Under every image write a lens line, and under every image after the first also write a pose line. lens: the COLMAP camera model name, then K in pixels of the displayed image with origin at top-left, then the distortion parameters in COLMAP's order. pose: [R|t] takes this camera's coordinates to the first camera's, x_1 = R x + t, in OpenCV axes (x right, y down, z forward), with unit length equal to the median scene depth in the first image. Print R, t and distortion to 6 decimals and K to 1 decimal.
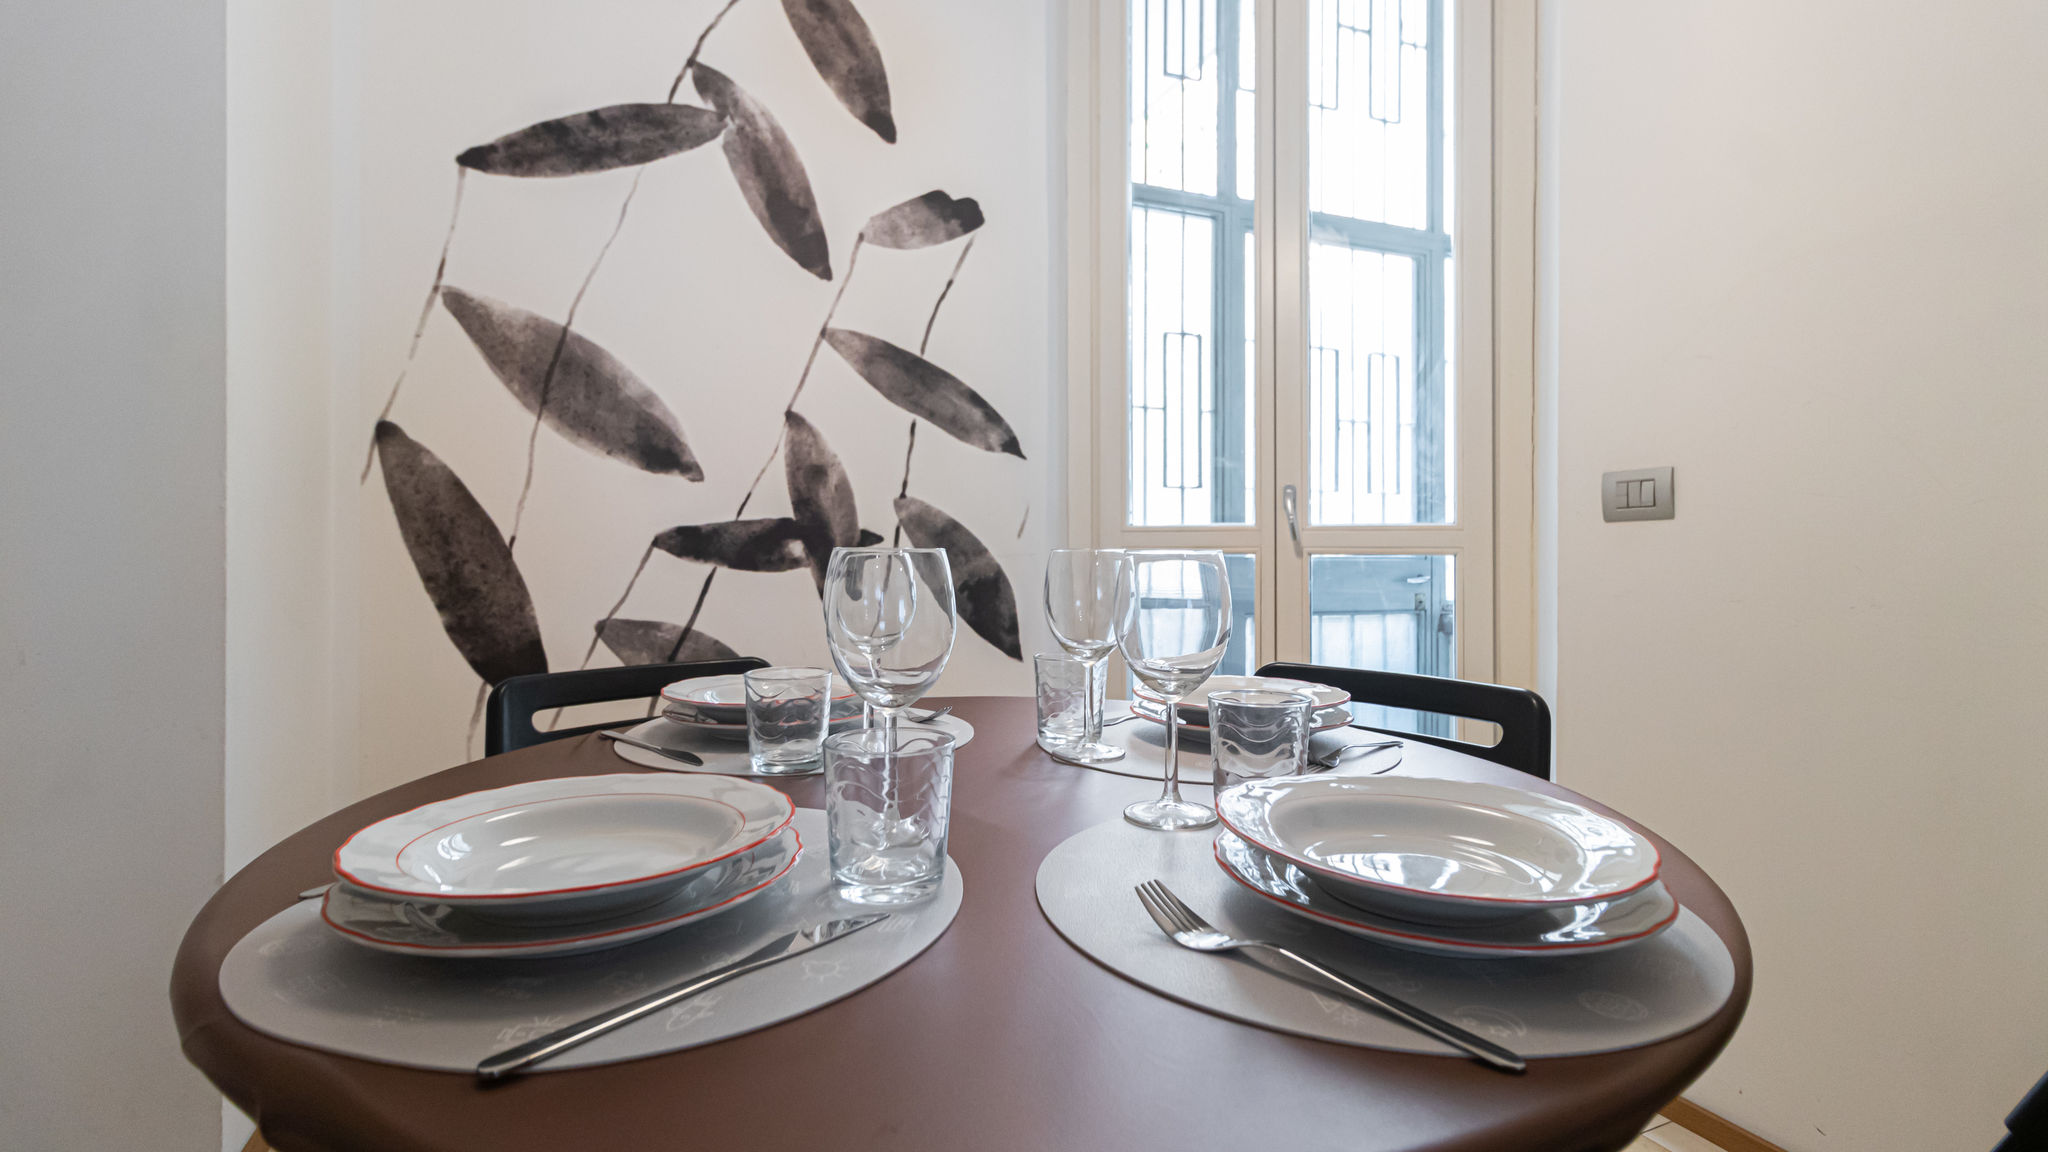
lens RADIAL K [[934.8, 0, 1025.2], [0, 934.8, 545.5], [0, 0, 1]] dist [0.004310, -0.000028]
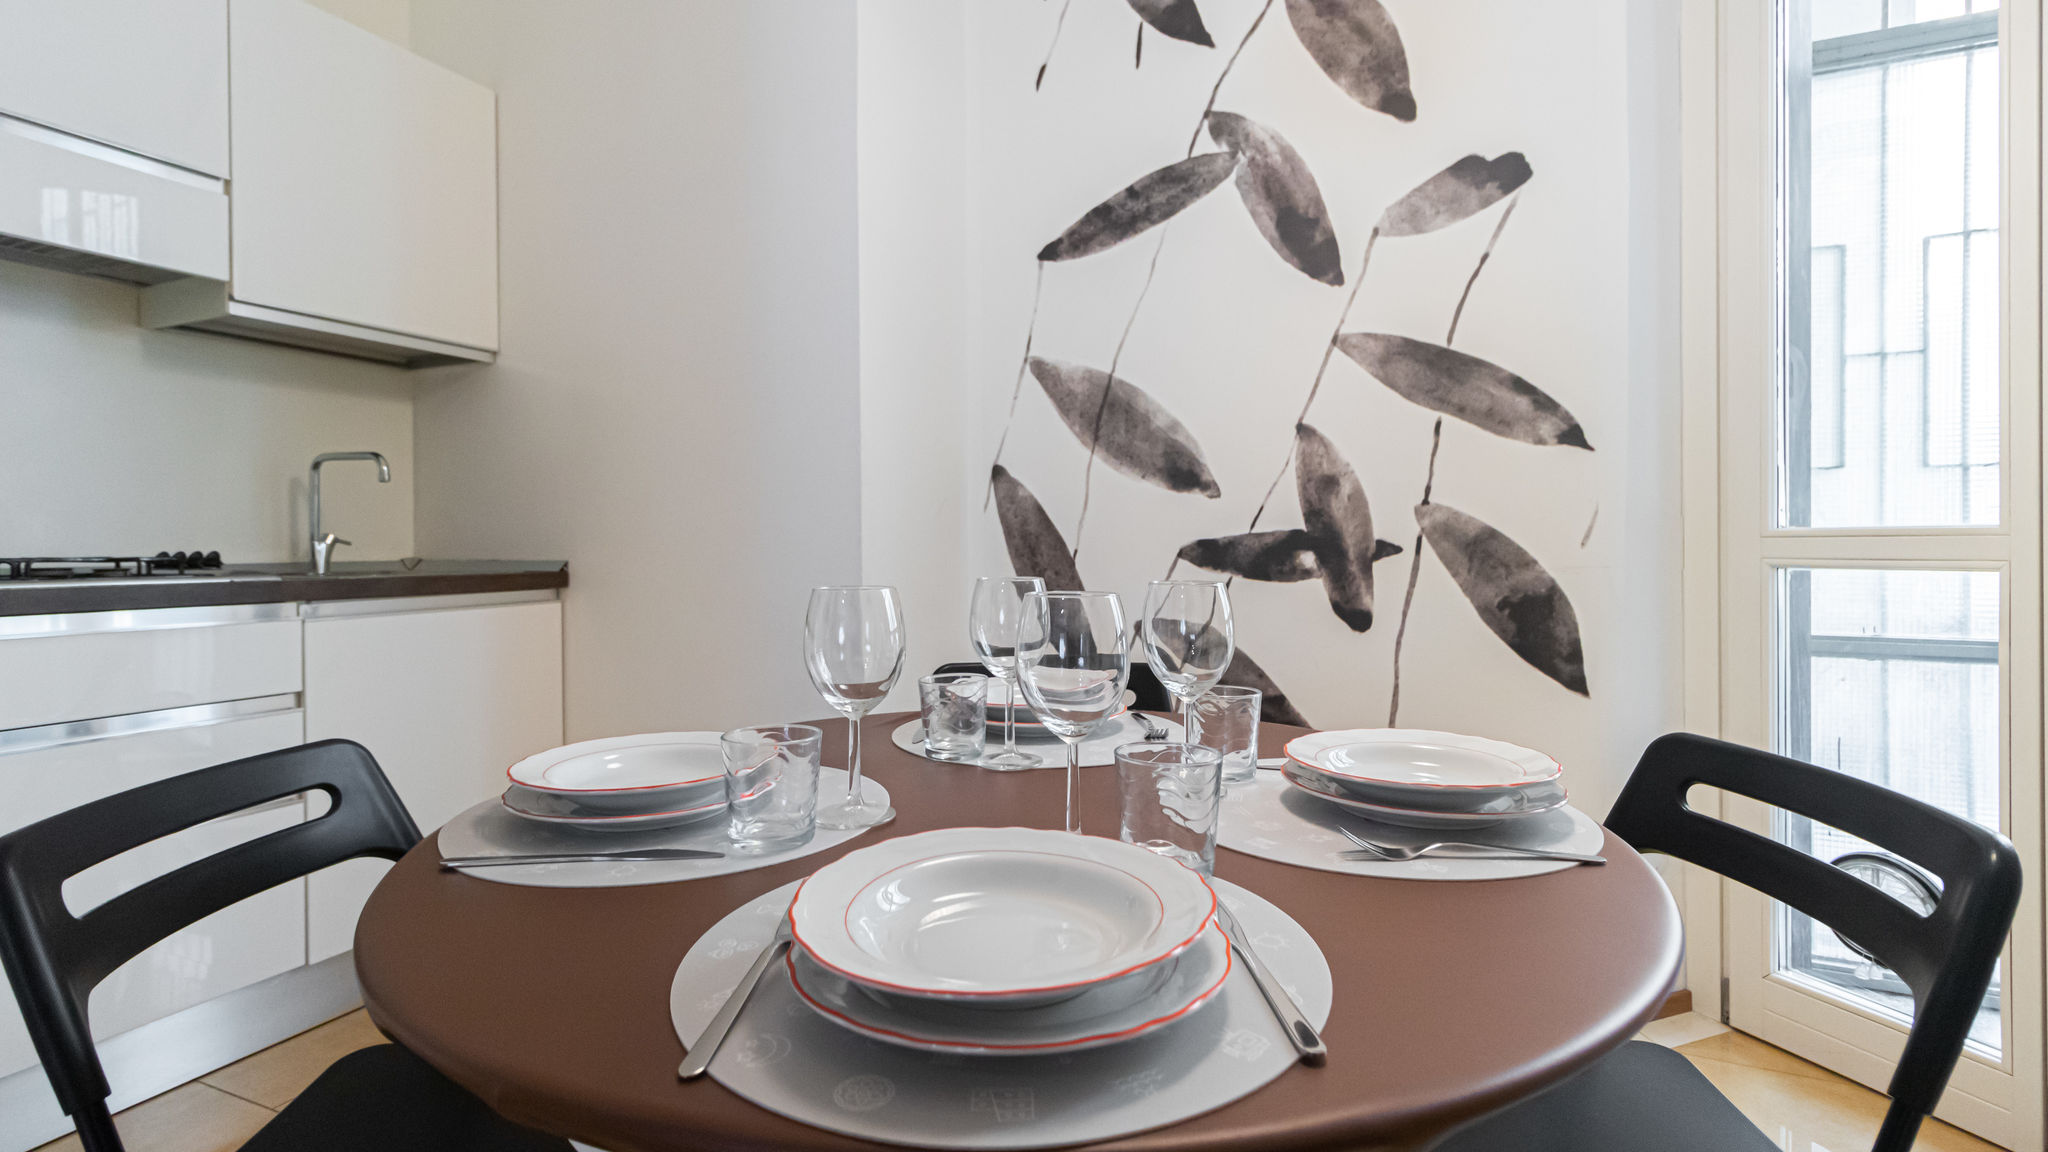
lens RADIAL K [[934.8, 0, 1032.9], [0, 934.8, 552.7], [0, 0, 1]] dist [0.004310, -0.000028]
pose [[0.697002, -0.000069, -0.717069, 0.271132], [0.007717, 0.999943, 0.007404, -0.014022], [0.717027, -0.010694, 0.696963, 0.086271]]
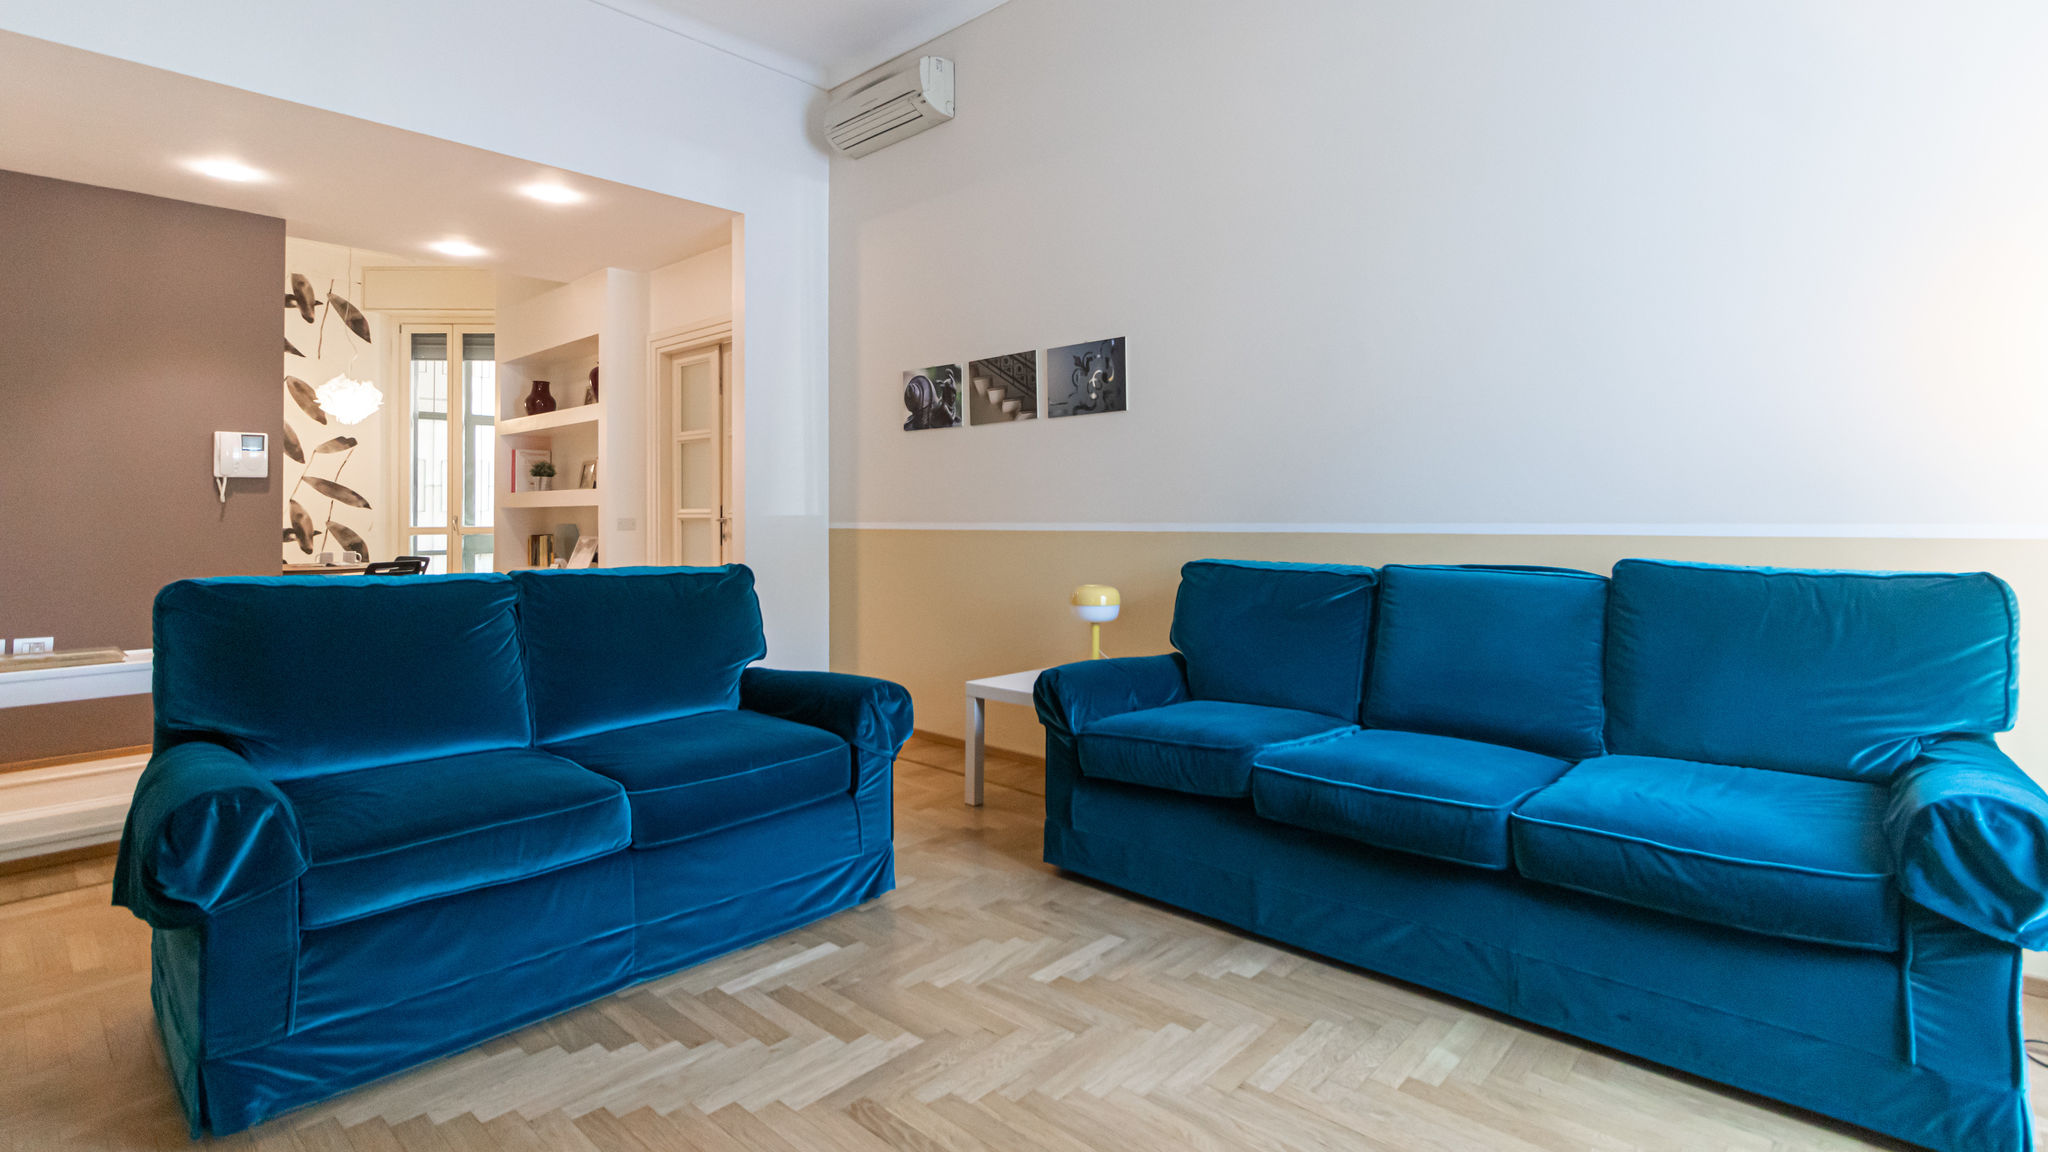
lens RADIAL K [[934.8, 0, 1013.3], [0, 934.8, 495.2], [0, 0, 1]] dist [0.004310, -0.000028]
pose [[0.901997, 0.001544, 0.431739, 0.735607], [0.002998, 0.999947, -0.009841, -0.114674], [-0.431731, 0.010171, 0.901945, -3.626841]]
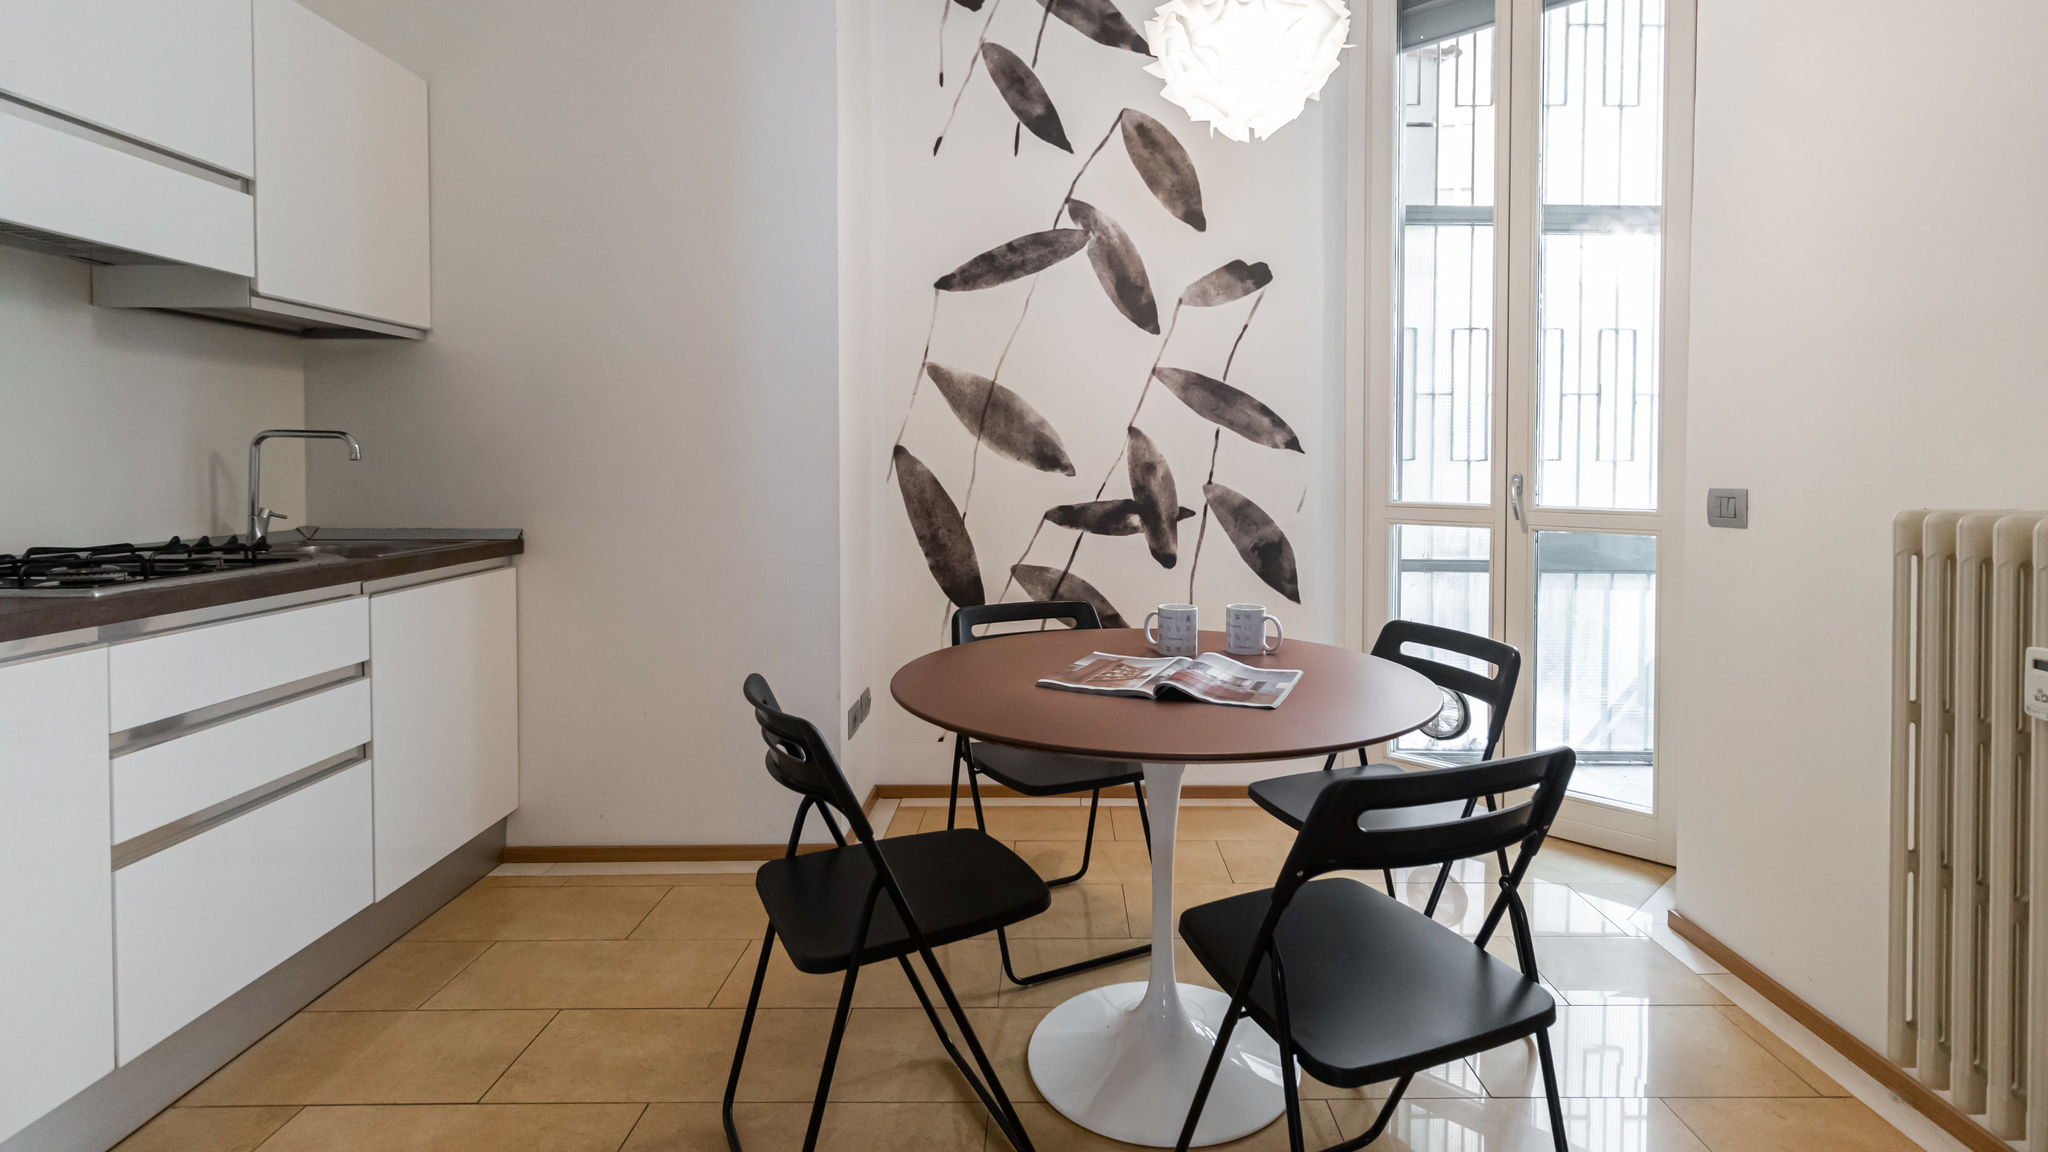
lens RADIAL K [[934.8, 0, 1075.7], [0, 934.8, 492.9], [0, 0, 1]] dist [0.004310, -0.000028]
pose [[0.929610, 0.009974, -0.368409, 0.209094], [0.000574, 0.999593, 0.028510, -0.081472], [0.368544, -0.026715, 0.929227, -0.397768]]
